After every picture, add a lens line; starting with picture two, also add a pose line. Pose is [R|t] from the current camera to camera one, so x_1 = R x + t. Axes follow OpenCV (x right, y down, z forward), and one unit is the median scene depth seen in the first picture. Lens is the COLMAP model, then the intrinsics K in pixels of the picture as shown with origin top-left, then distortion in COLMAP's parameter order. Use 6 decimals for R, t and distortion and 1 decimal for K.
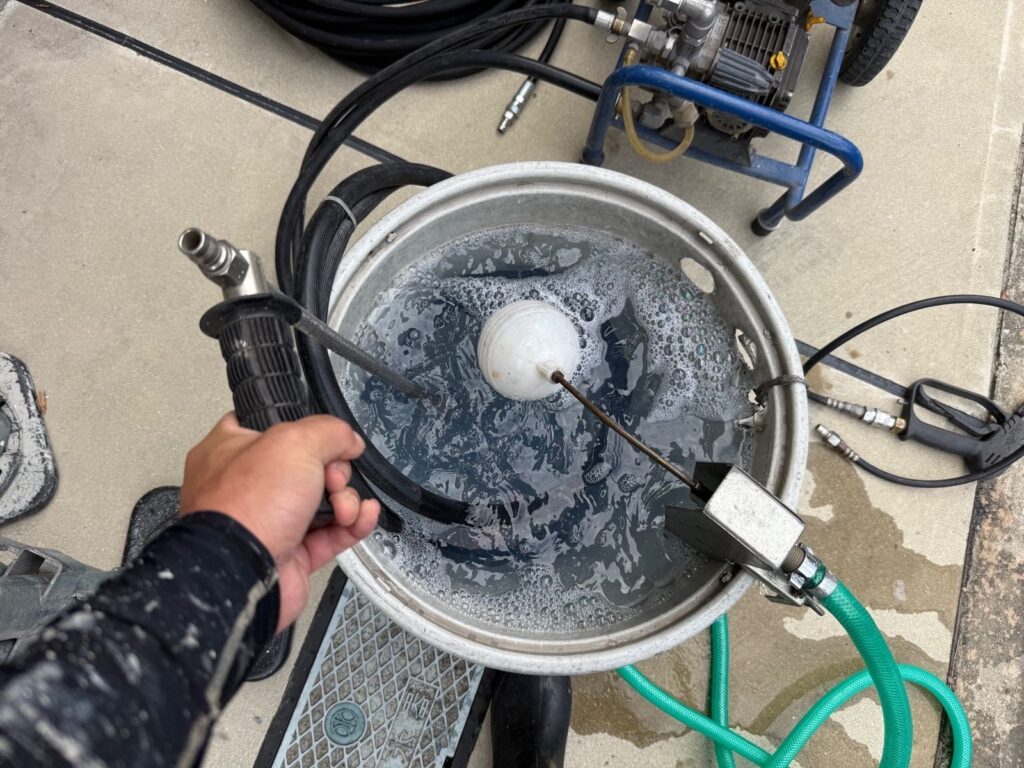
lens RADIAL K [[744.5, 0, 497.8], [0, 744.5, 383.5], [0, 0, 1]] dist [-0.010859, -0.002666]
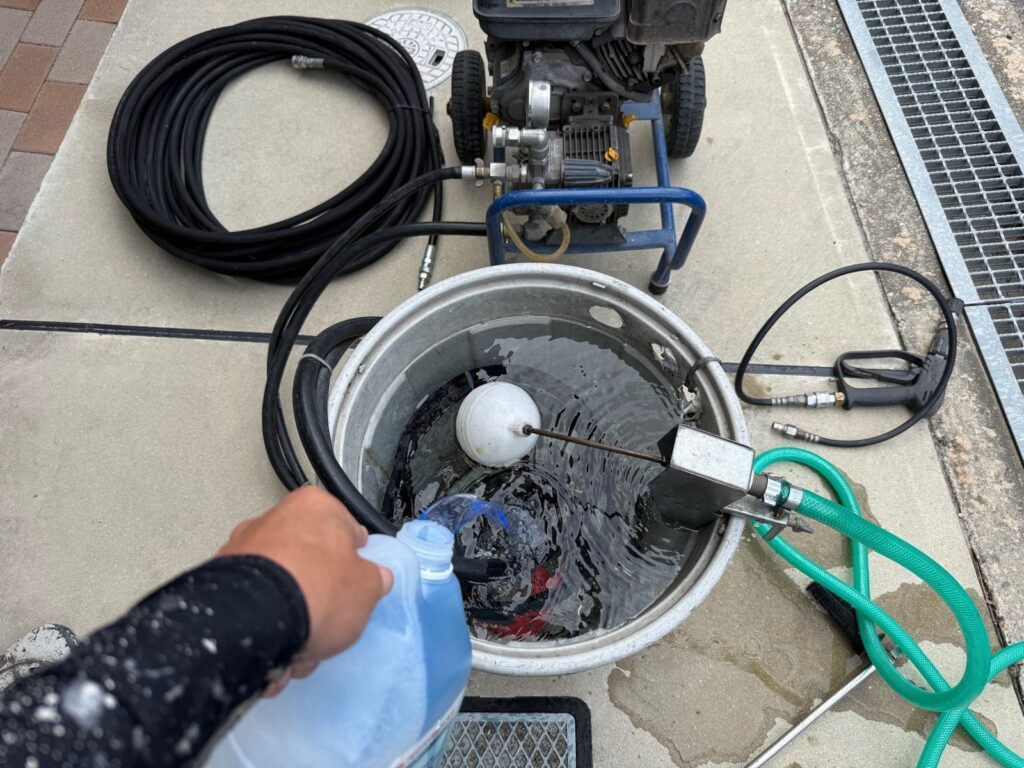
lens RADIAL K [[737.3, 0, 497.9], [0, 737.3, 386.9], [0, 0, 1]] dist [0.049384, -0.089716]
pose [[0.937208, -0.342388, 0.066416, -0.013311], [0.348565, 0.912985, -0.212039, 0.098098], [0.011962, 0.221875, 0.975002, -0.107422]]
